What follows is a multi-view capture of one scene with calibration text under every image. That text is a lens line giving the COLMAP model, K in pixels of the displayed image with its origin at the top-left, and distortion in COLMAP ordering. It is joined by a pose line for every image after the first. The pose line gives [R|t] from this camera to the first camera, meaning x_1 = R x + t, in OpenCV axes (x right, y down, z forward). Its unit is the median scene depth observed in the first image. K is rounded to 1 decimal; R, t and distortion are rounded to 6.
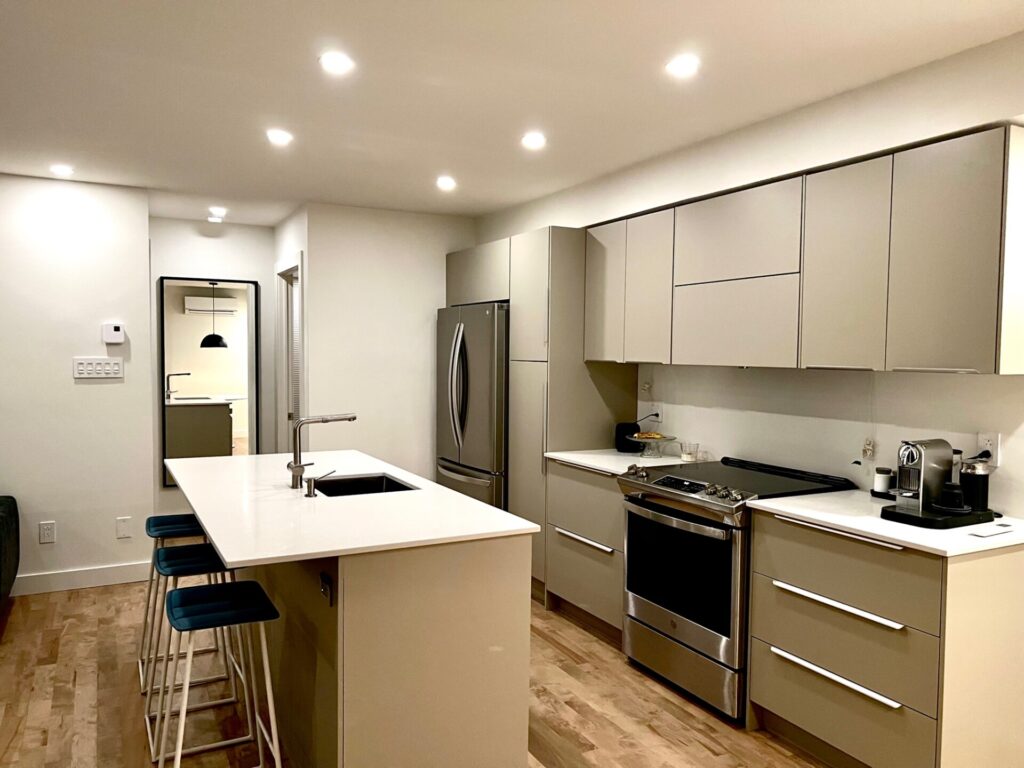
lens RADIAL K [[788.9, 0, 512.0], [0, 788.9, 384.0], [0, 0, 1]] dist [0.097828, -0.085850]
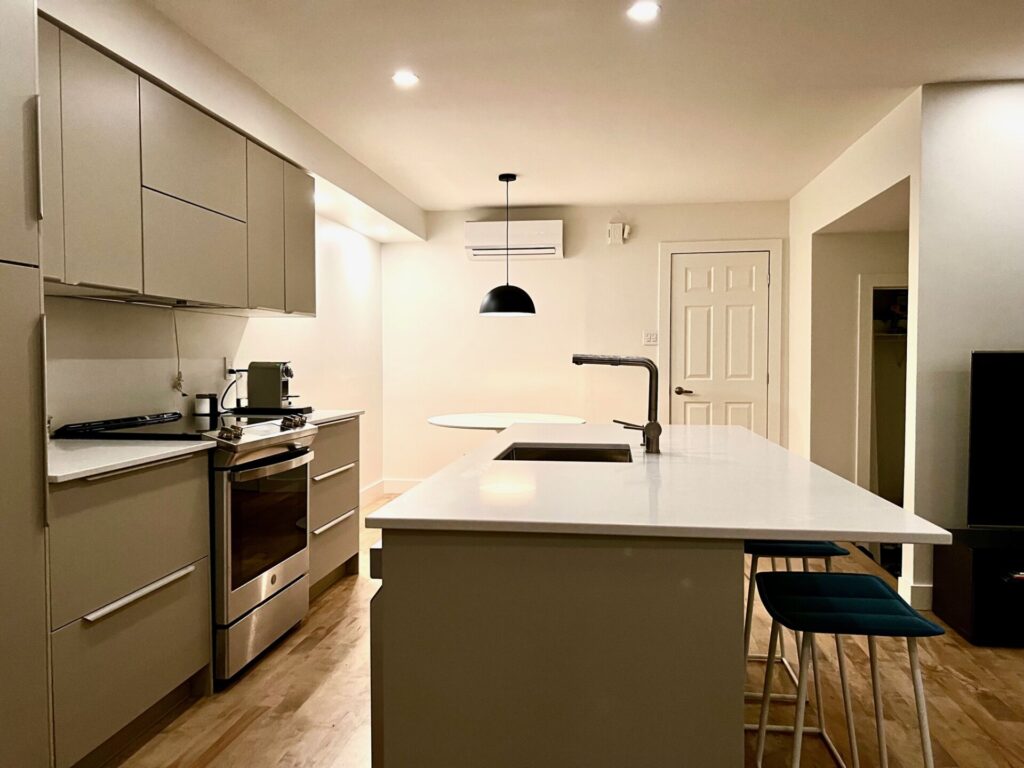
lens RADIAL K [[788.9, 0, 512.0], [0, 788.9, 384.0], [0, 0, 1]] dist [0.097828, -0.085850]
pose [[-0.812662, -0.028904, 0.582017, -0.498140], [0.017616, 0.997094, 0.074114, 0.007924], [-0.582468, 0.070482, -0.809792, 1.402970]]
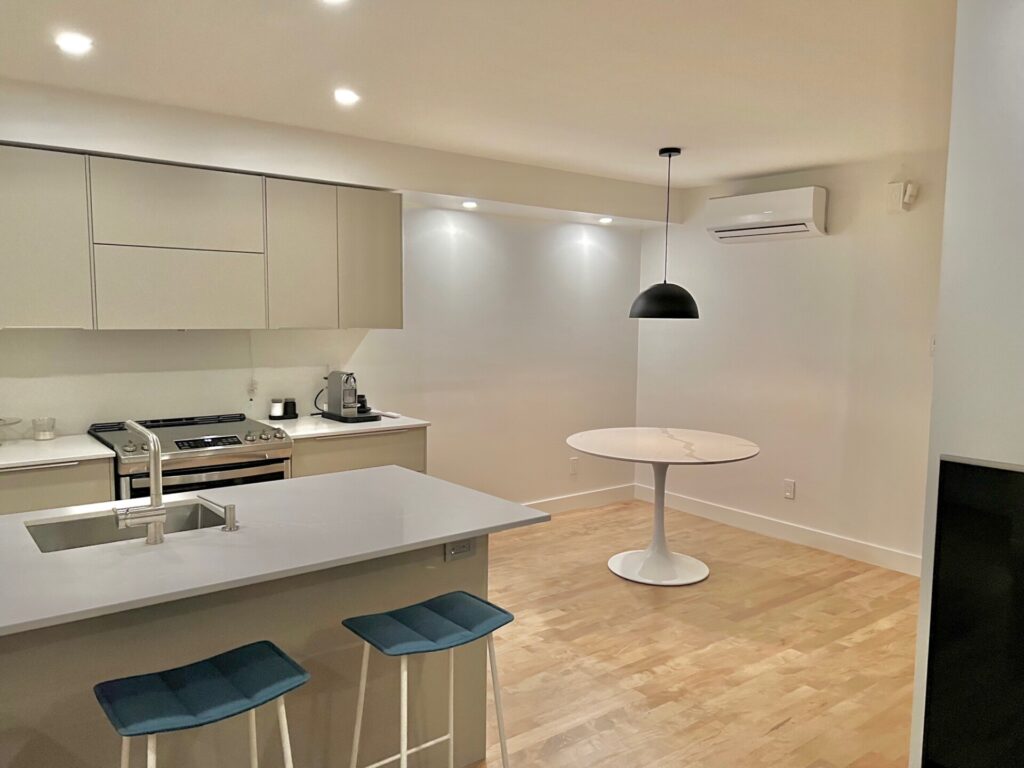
lens RADIAL K [[788.9, 0, 512.0], [0, 788.9, 384.0], [0, 0, 1]] dist [0.097828, -0.085850]
pose [[-0.182289, -0.105848, 0.977531, -0.797368], [0.028272, 0.993213, 0.112818, -0.053899], [-0.982838, 0.048202, -0.178060, 0.699950]]
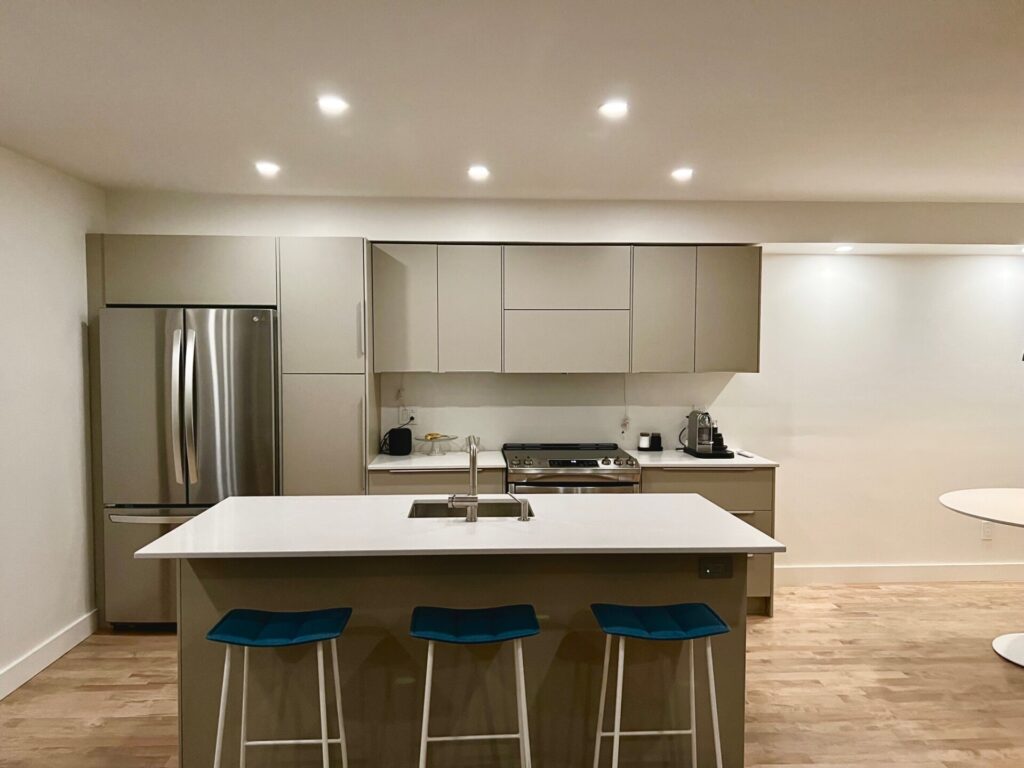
lens RADIAL K [[788.9, 0, 512.0], [0, 788.9, 384.0], [0, 0, 1]] dist [0.097828, -0.085850]
pose [[0.413589, -0.046780, 0.909261, -0.905765], [0.041412, 0.998612, 0.032541, -0.046552], [-0.909522, 0.024196, 0.414952, 0.481638]]
